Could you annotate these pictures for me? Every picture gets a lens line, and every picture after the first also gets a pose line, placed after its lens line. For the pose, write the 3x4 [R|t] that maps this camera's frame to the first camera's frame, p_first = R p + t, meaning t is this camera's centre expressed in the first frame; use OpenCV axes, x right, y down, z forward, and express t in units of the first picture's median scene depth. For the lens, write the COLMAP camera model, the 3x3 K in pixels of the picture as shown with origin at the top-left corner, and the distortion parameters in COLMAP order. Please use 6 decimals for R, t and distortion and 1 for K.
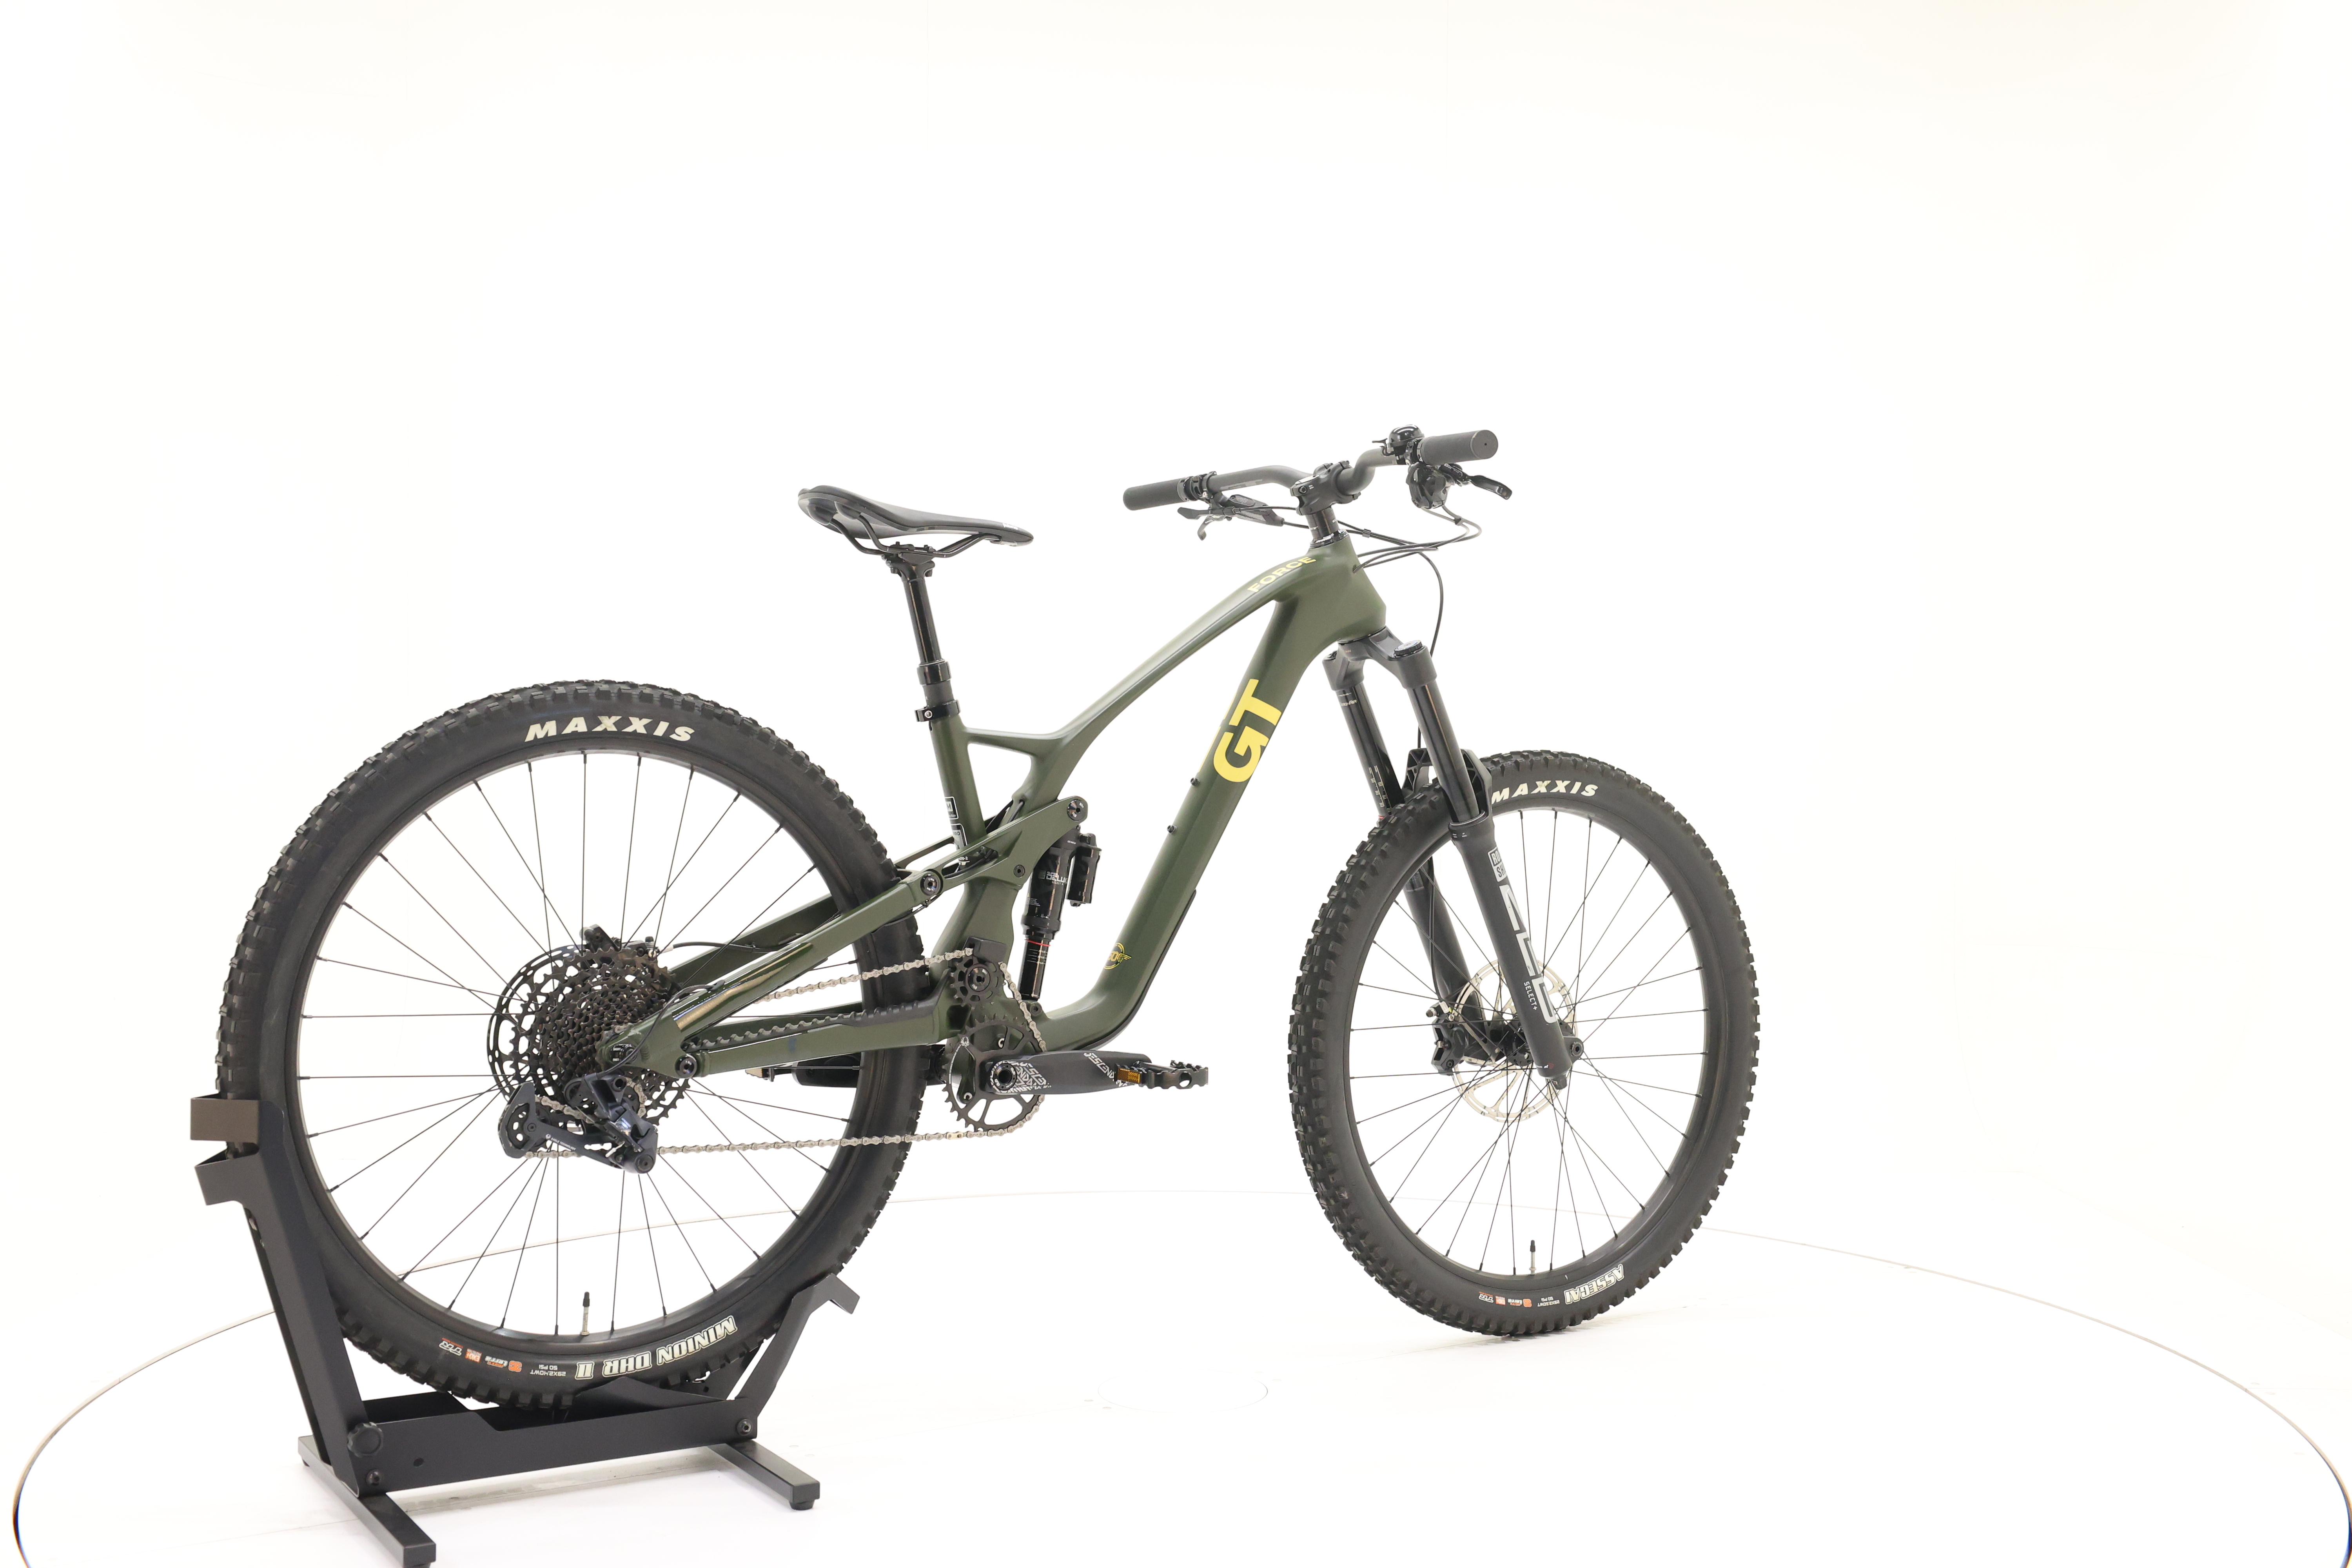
lens RADIAL K [[2526.1, 0, 1169.5], [0, 2526.1, 781.4], [0, 0, 1]] dist [0.008454, 0.000000]
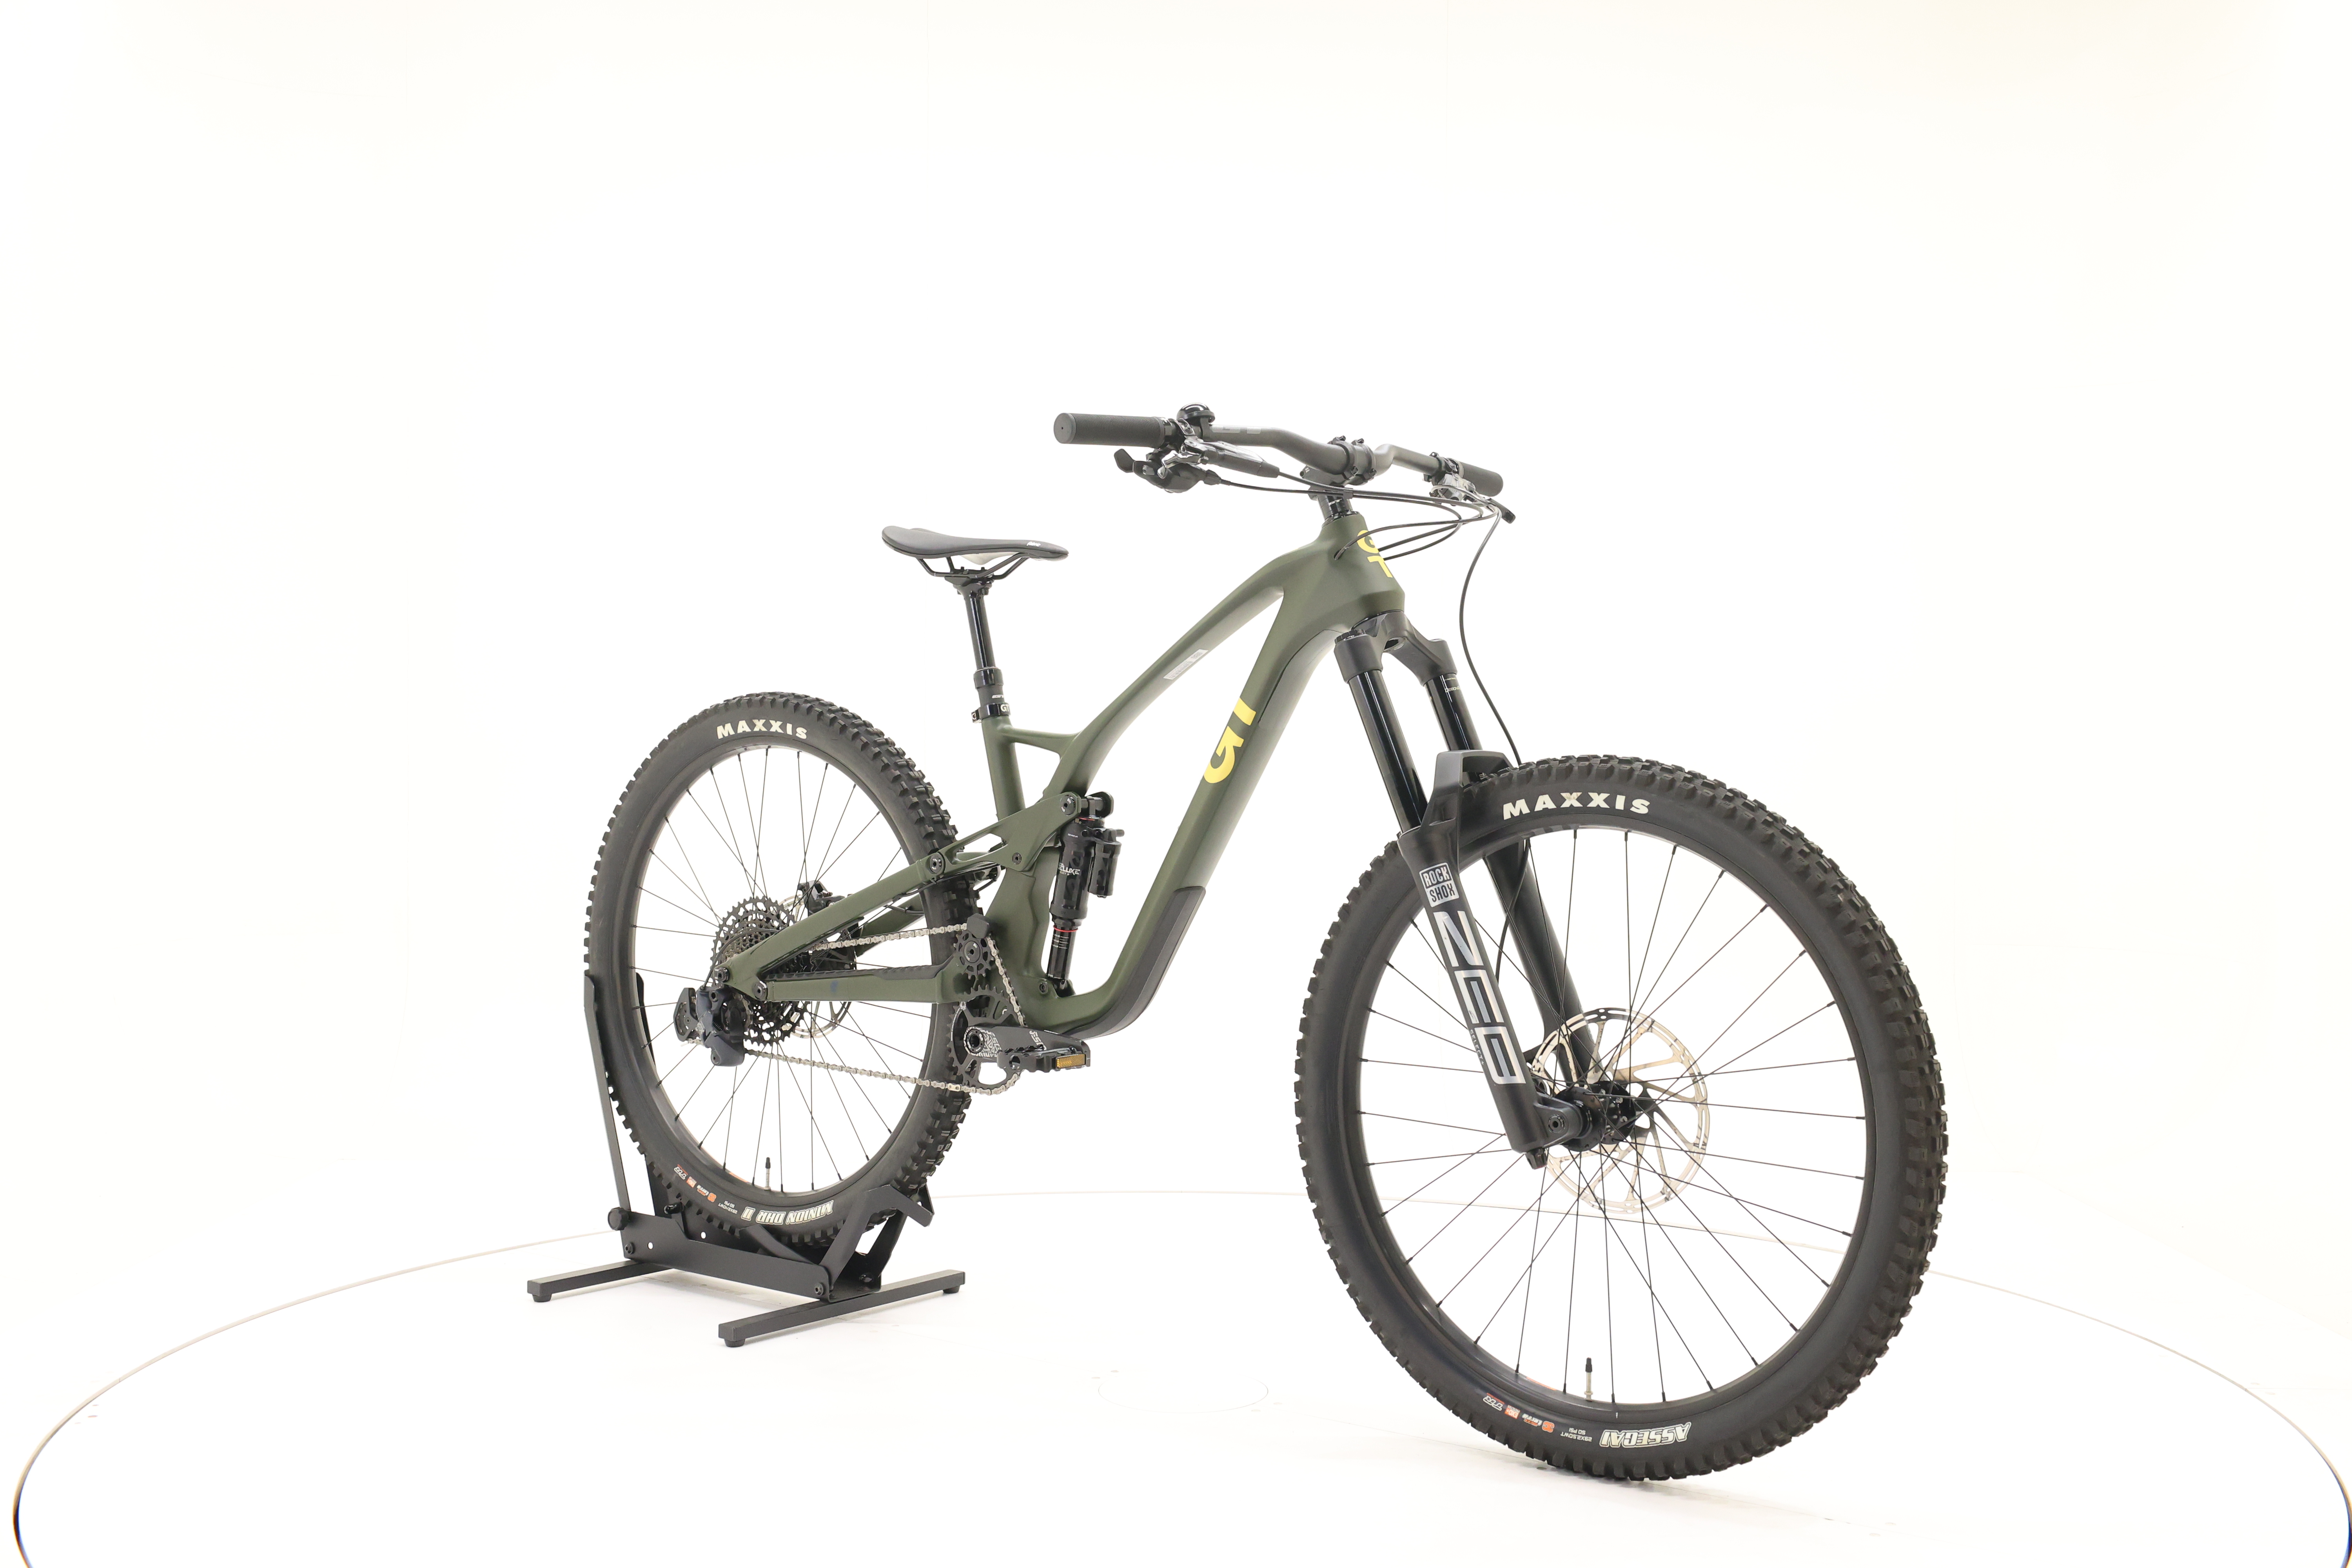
lens RADIAL K [[2526.1, 0, 1176.8], [0, 2526.1, 790.2], [0, 0, 1]] dist [0.008454, 0.000000]
pose [[0.345726, 0.018727, -0.938149, 0.998101], [-0.021525, 0.999696, 0.012023, -0.008923], [0.938089, 0.016037, 0.346024, 0.689320]]
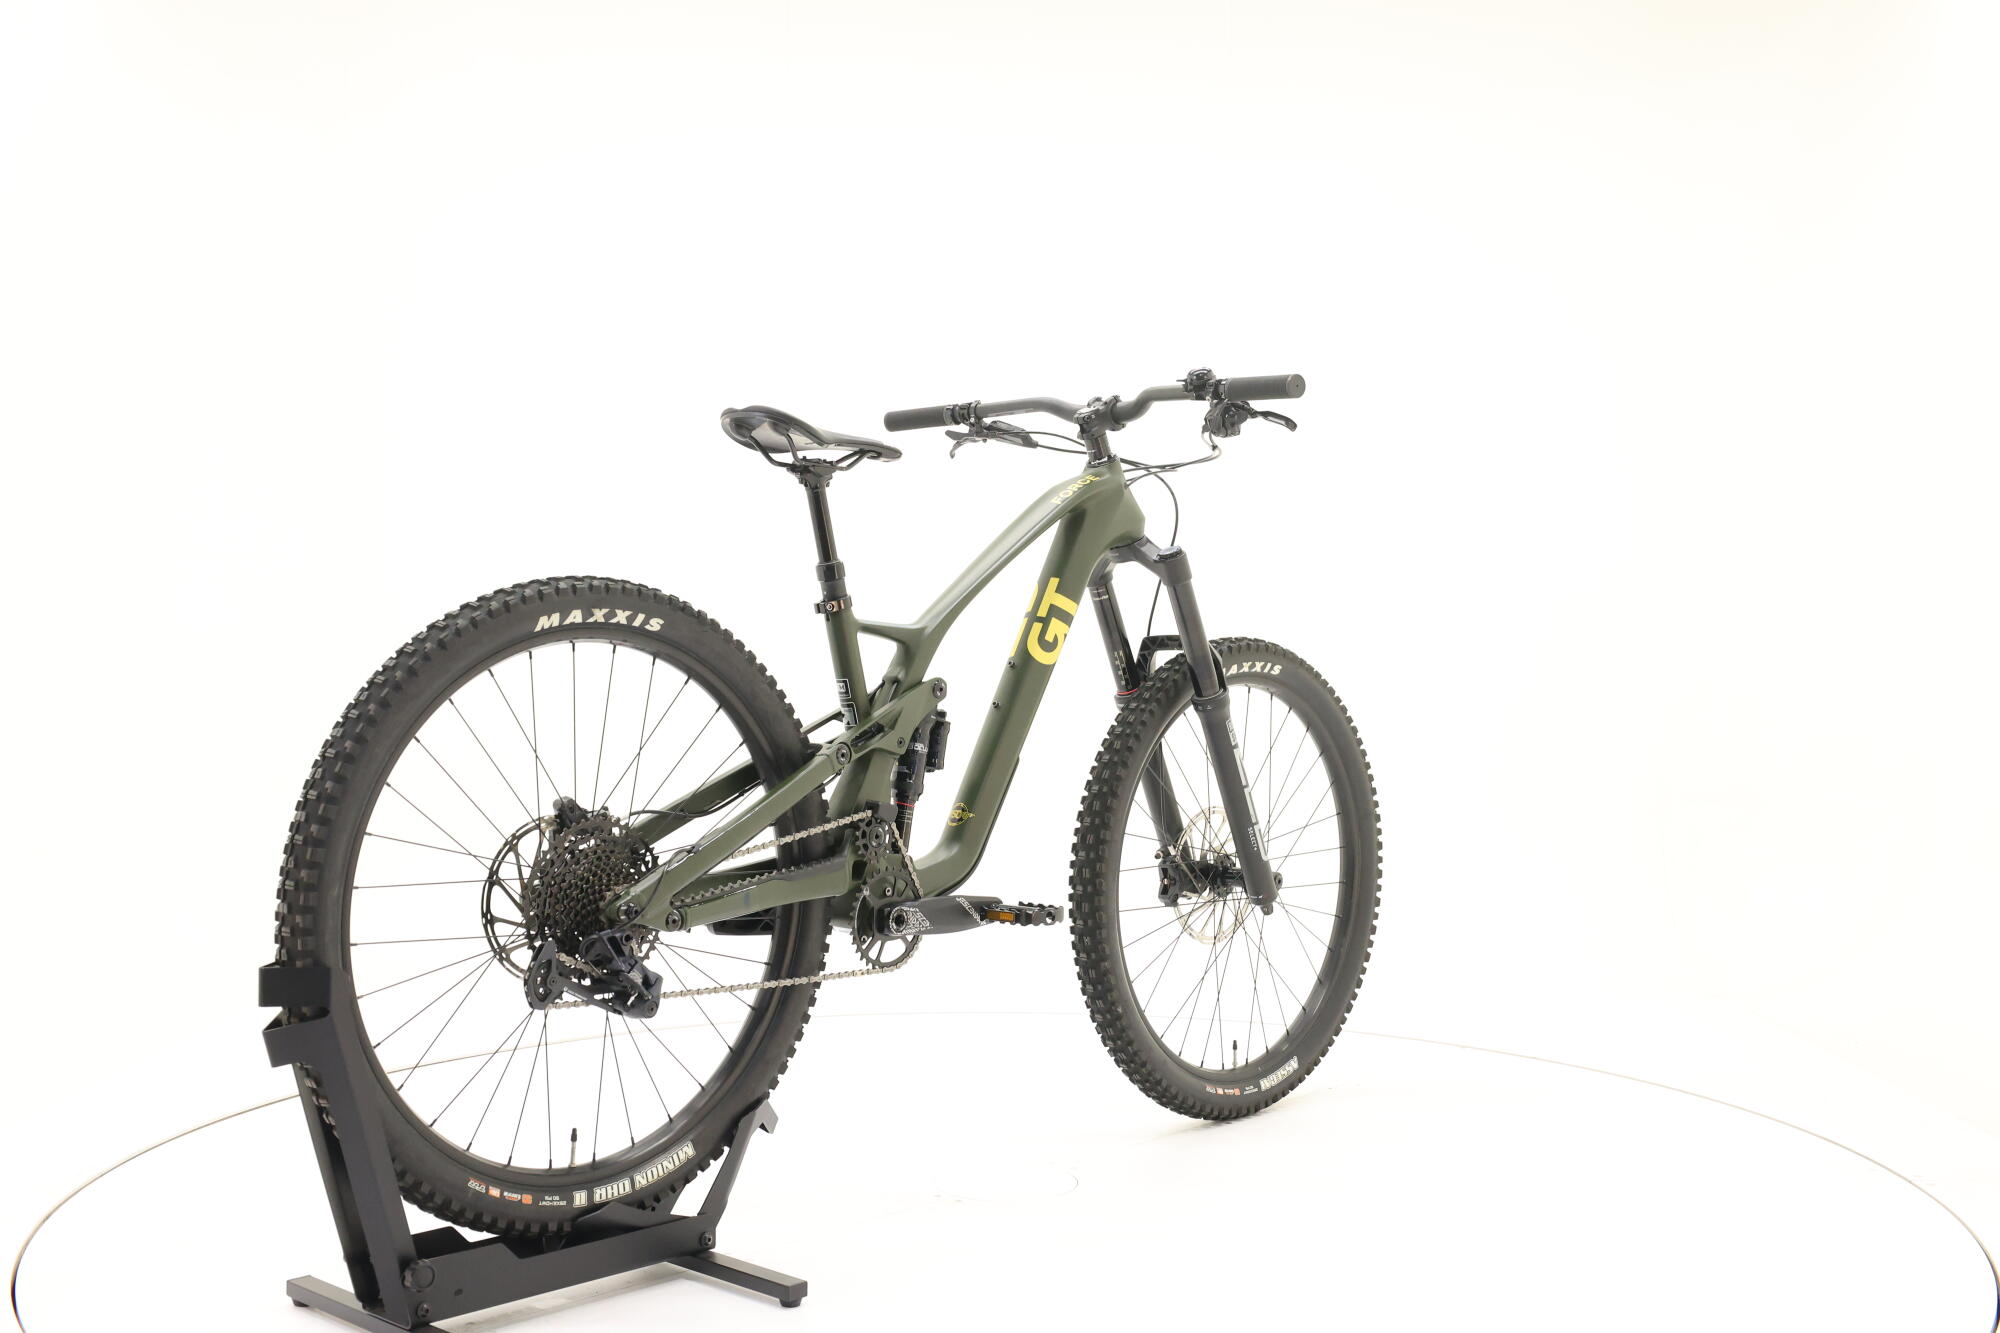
lens RADIAL K [[2148.1, 0, 992.0], [0, 2148.1, 662.3], [0, 0, 1]] dist [0.008454, 0.000000]
pose [[0.964680, -0.004976, 0.263378, -0.279954], [0.004783, 0.999988, 0.001374, -0.002576], [-0.263381, -0.000066, 0.964692, 0.039300]]
